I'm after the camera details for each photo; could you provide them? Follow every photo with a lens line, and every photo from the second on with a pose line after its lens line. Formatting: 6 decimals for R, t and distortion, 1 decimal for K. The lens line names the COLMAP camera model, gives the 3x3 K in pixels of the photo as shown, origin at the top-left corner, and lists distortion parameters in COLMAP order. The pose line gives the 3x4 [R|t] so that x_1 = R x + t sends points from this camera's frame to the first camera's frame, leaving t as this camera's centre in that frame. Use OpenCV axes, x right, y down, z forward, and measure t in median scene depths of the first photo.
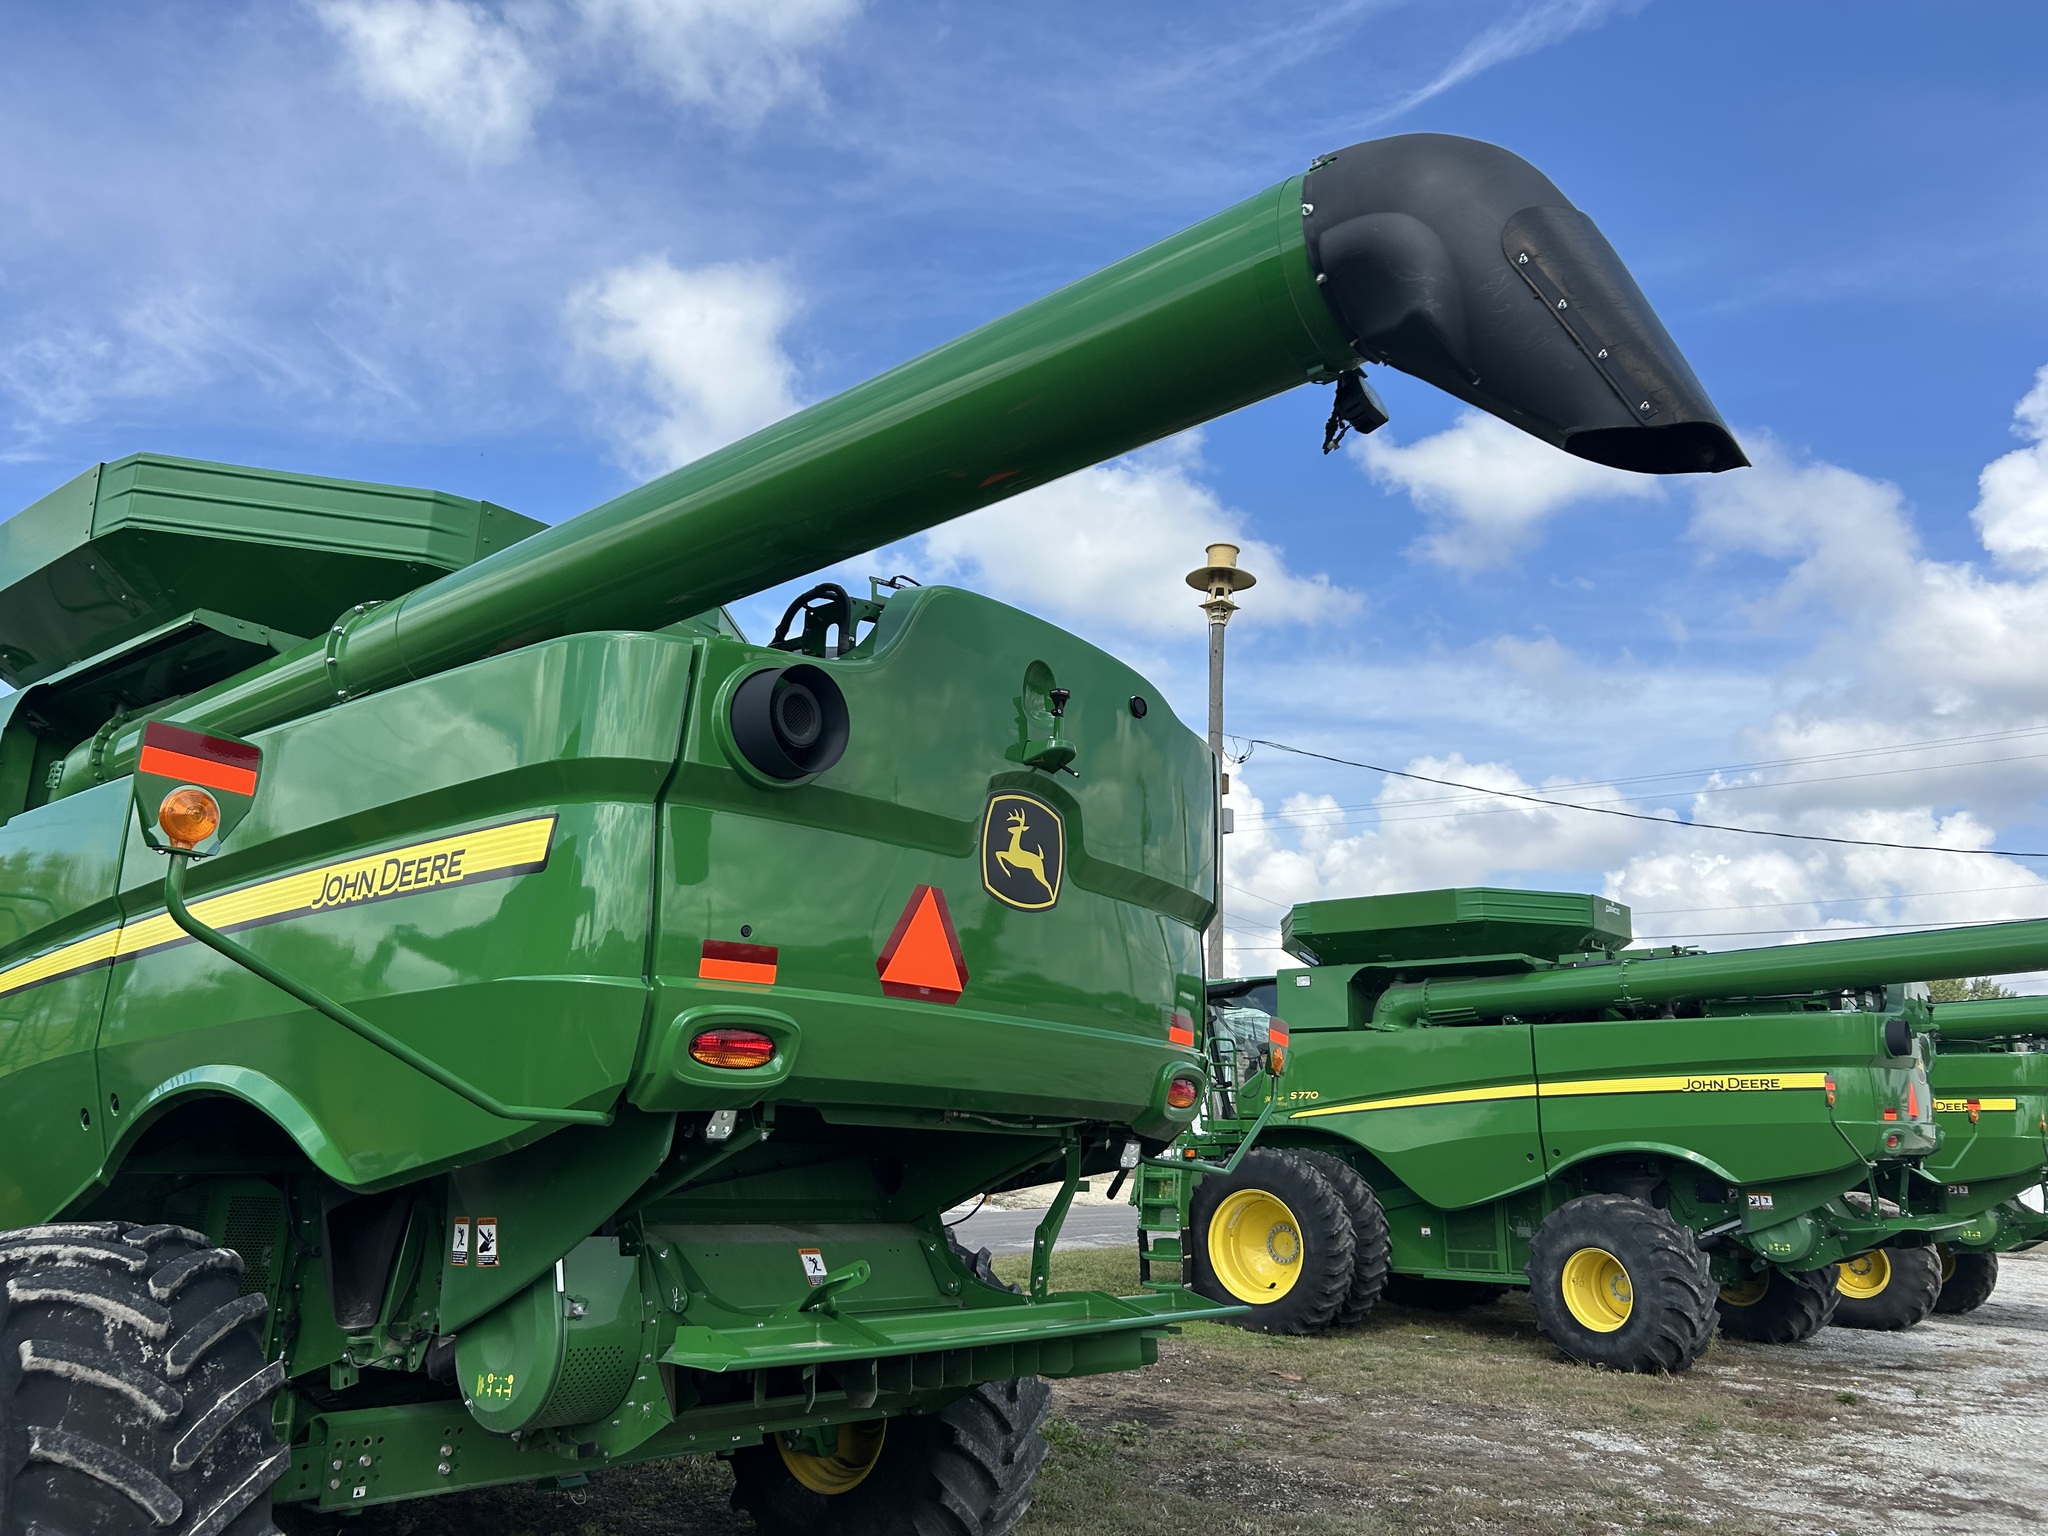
lens RADIAL K [[1543.7, 0, 1024.0], [0, 1543.7, 768.0], [0, 0, 1]] dist [0.041777, -0.046775]
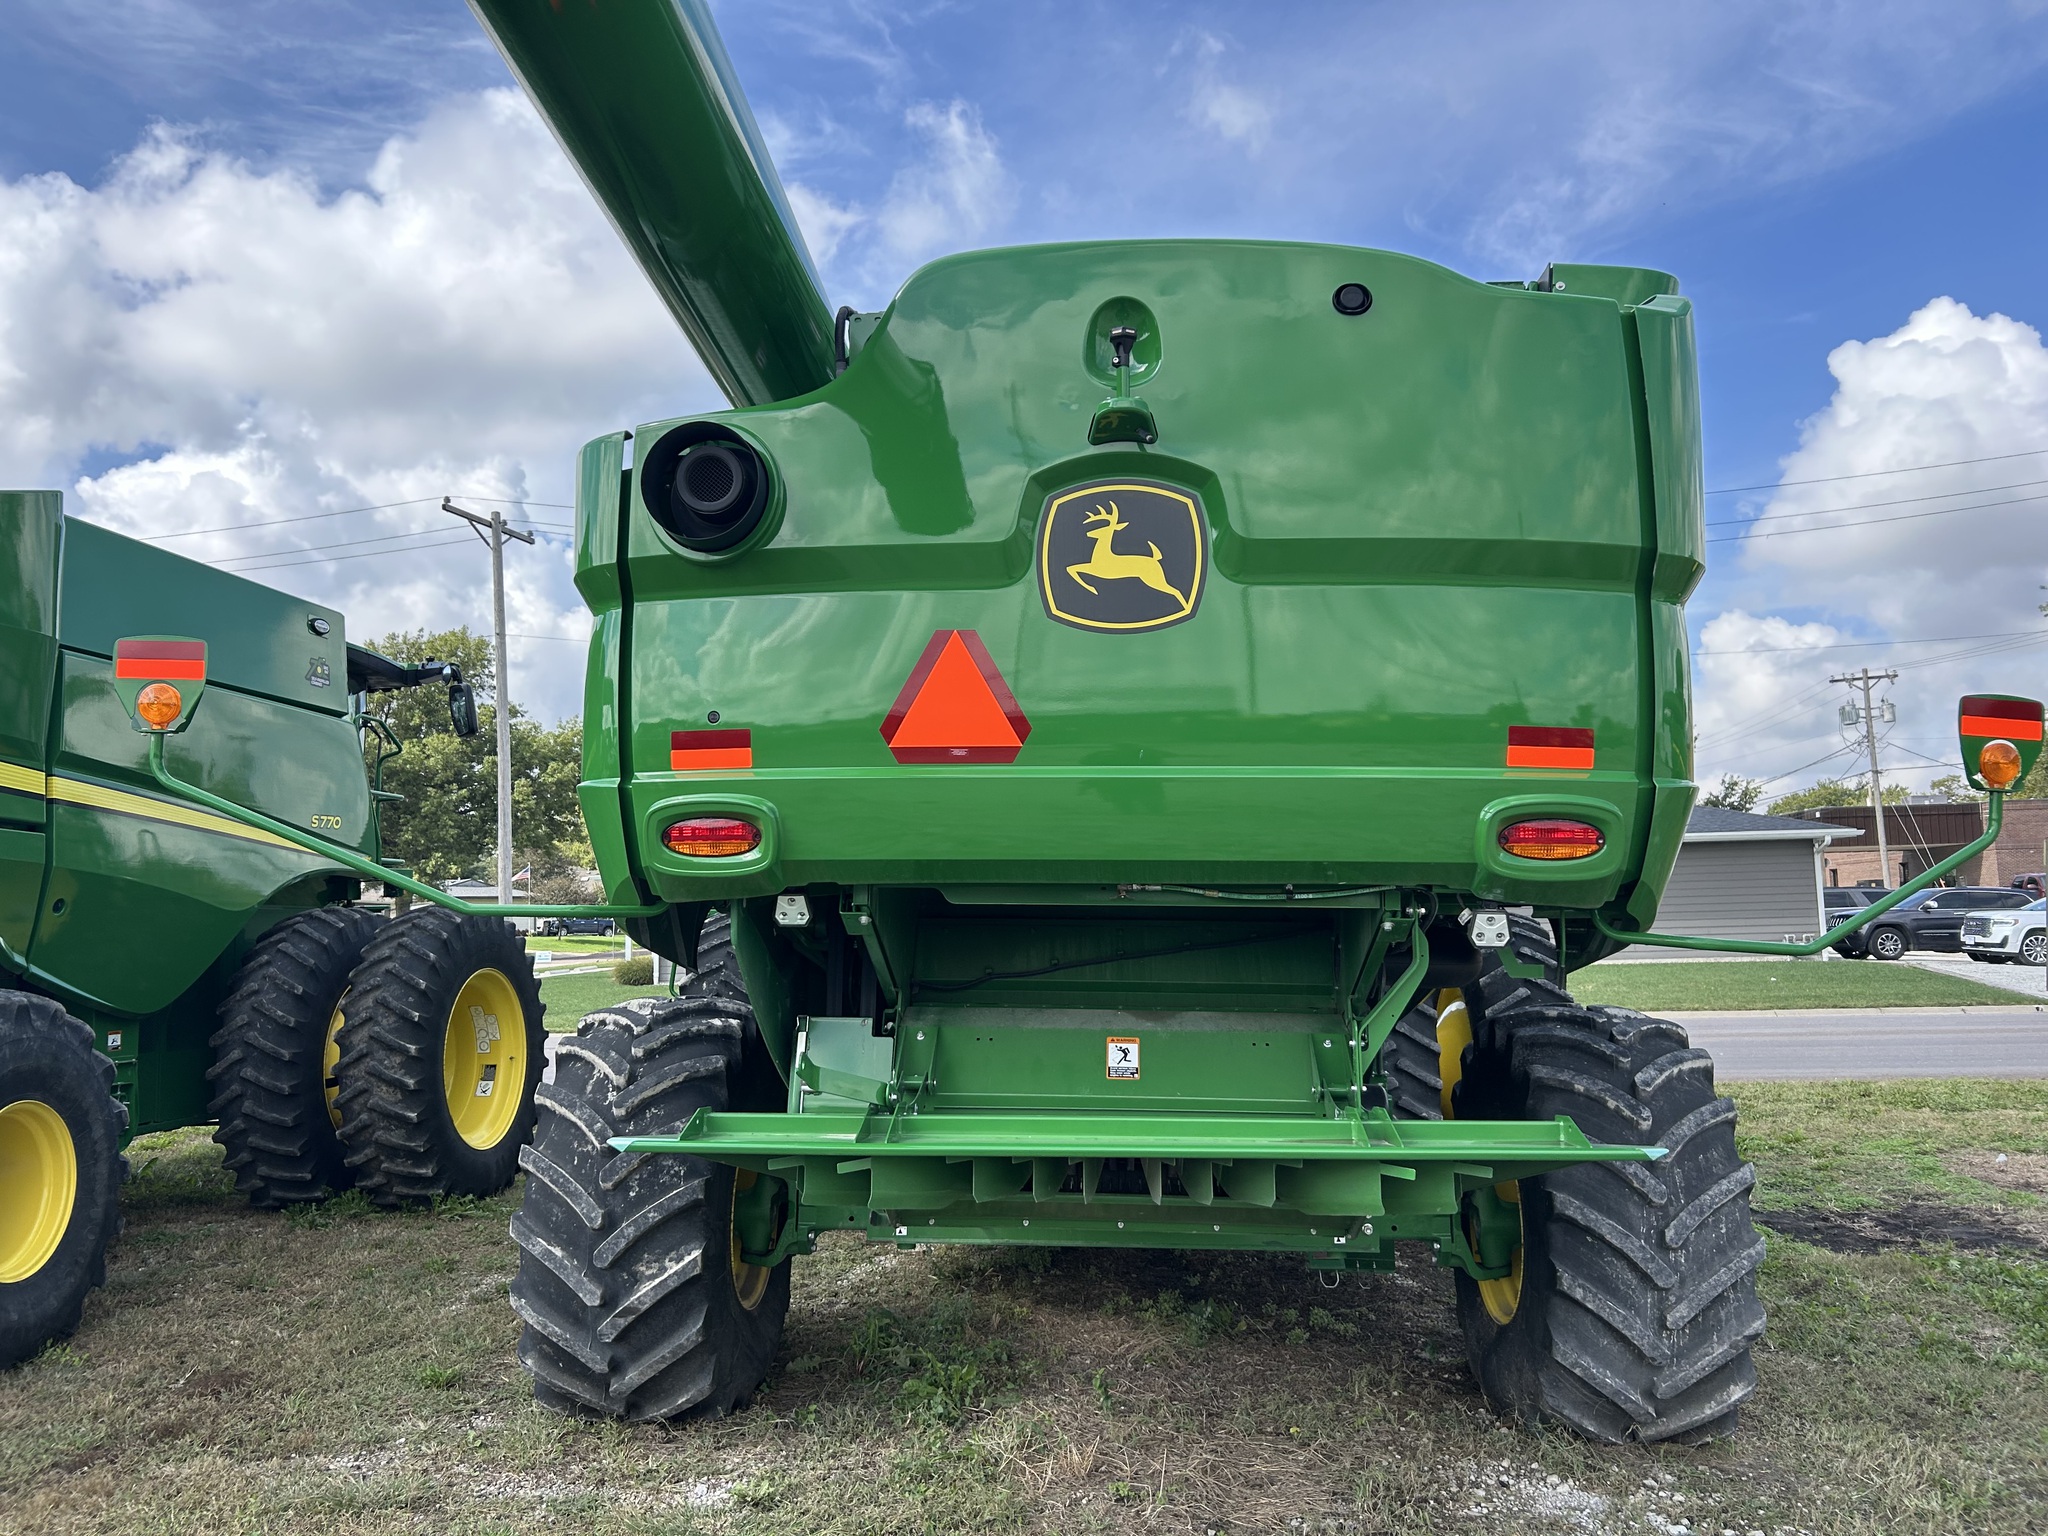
lens RADIAL K [[1560.5, 0, 1024.0], [0, 1560.5, 768.0], [0, 0, 1]] dist [0.057396, -0.047852]
pose [[0.585600, -0.103441, -0.803973, 0.540802], [0.214541, 0.976234, 0.030664, 0.112066], [0.781694, -0.190442, 0.593874, 0.426383]]
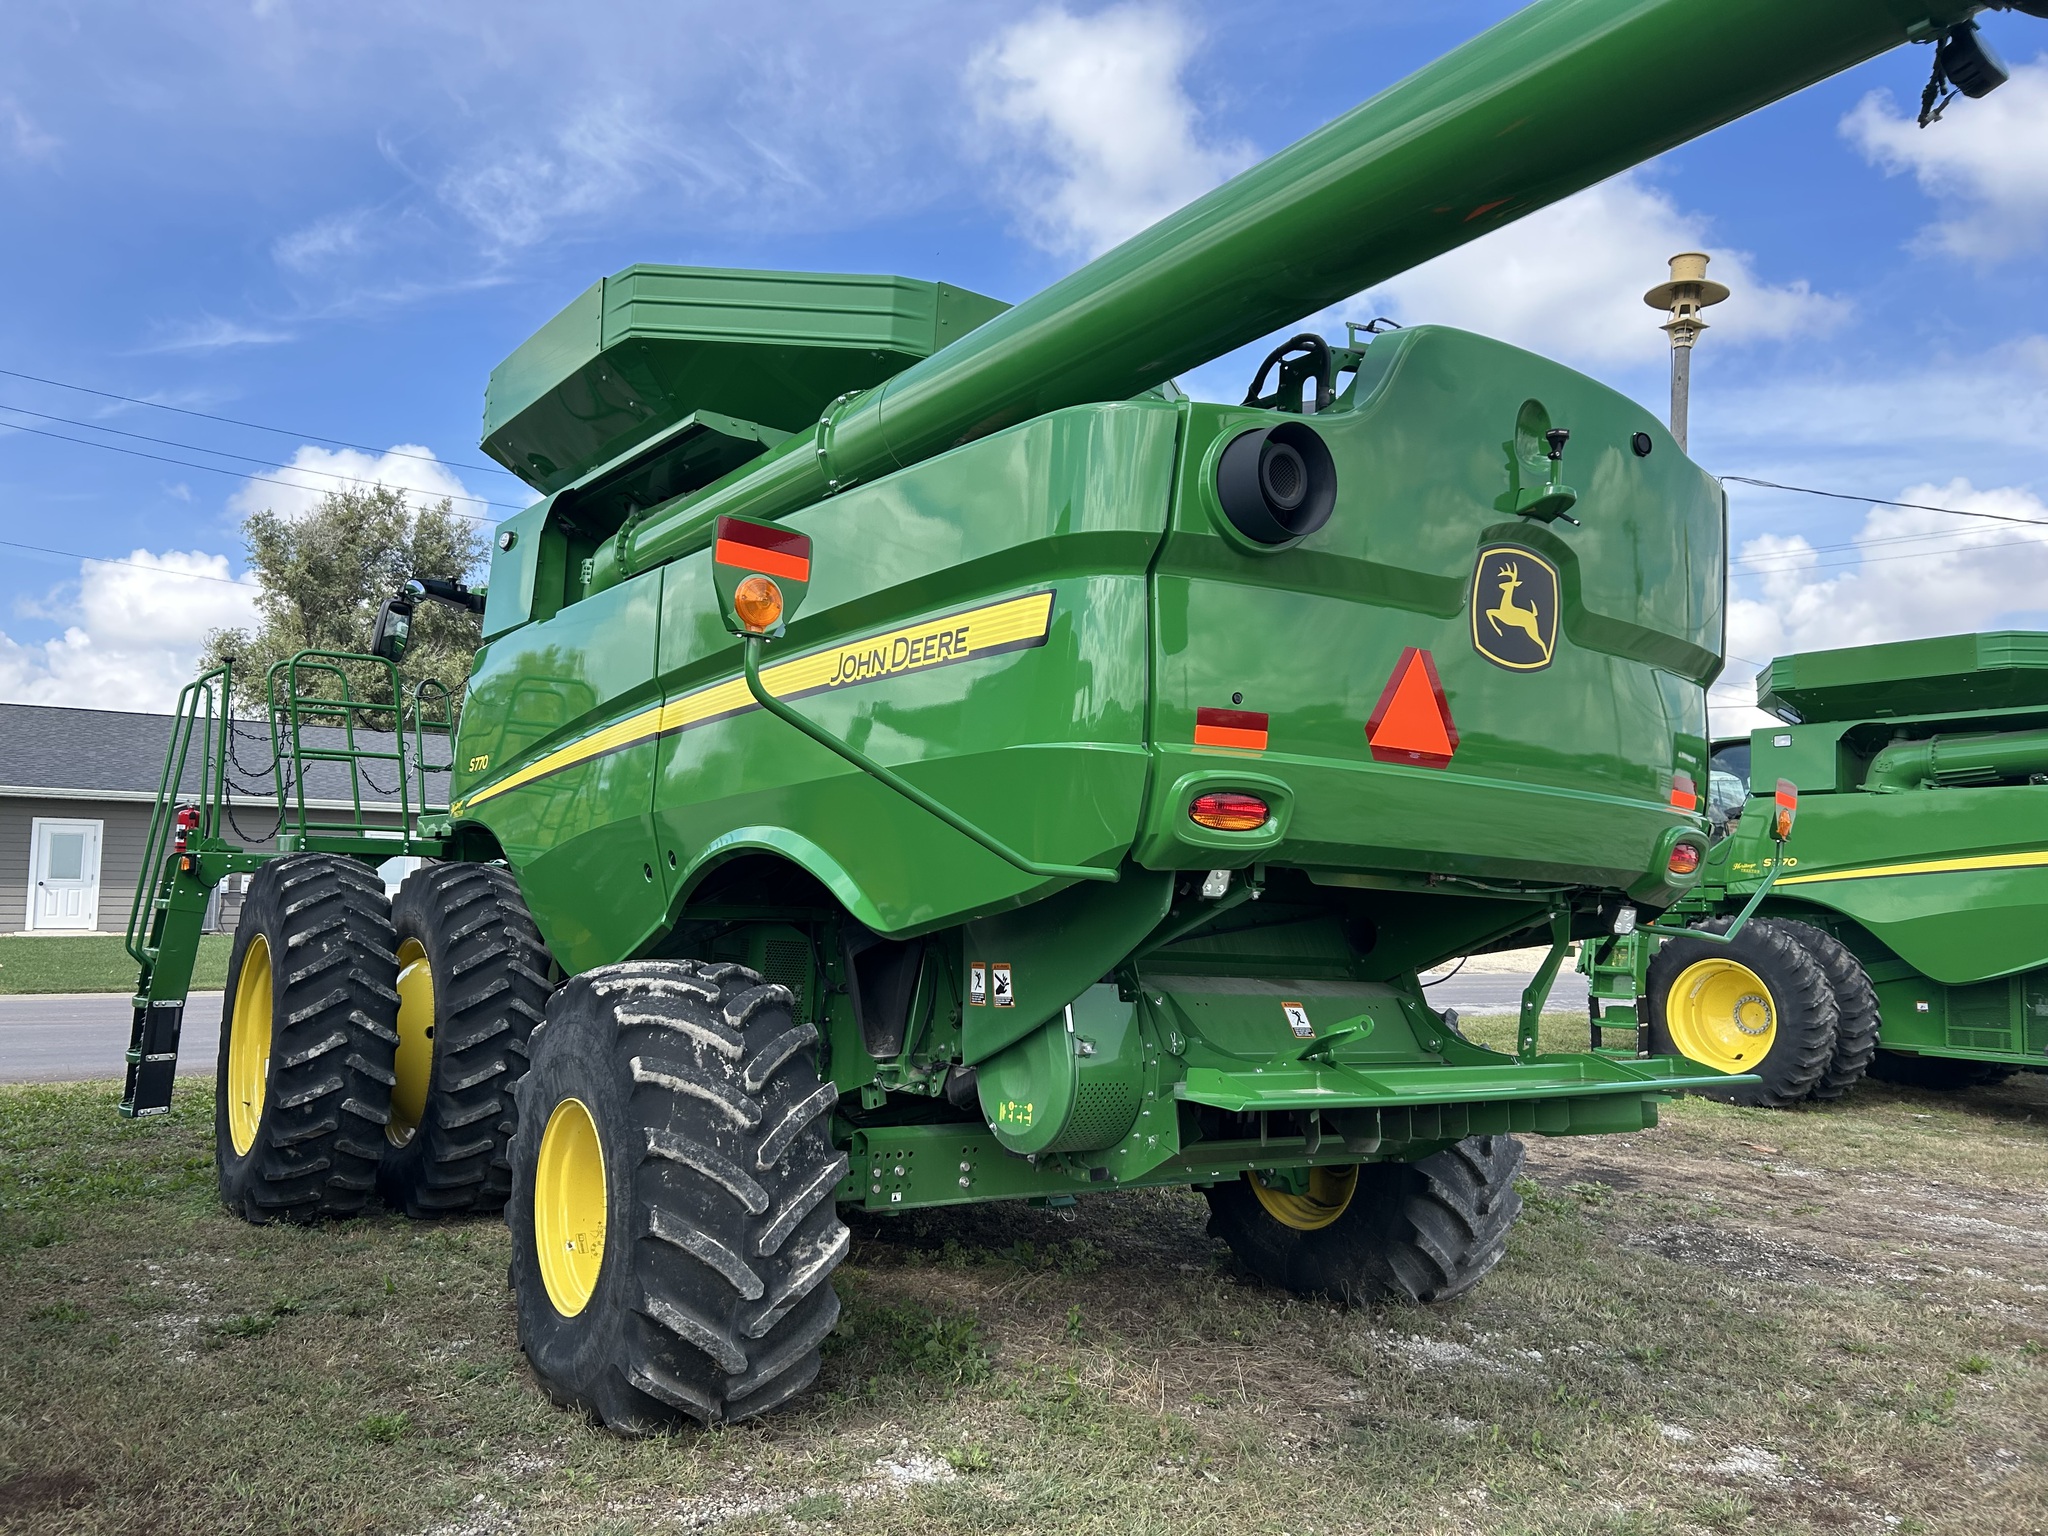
lens RADIAL K [[1540.3, 0, 1024.0], [0, 1540.3, 768.0], [0, 0, 1]] dist [0.078918, -0.100655]
pose [[0.965312, -0.009801, -0.260917, -0.038377], [0.048598, 0.988578, 0.142662, 0.000195], [0.256538, -0.150393, 0.954762, -0.005138]]
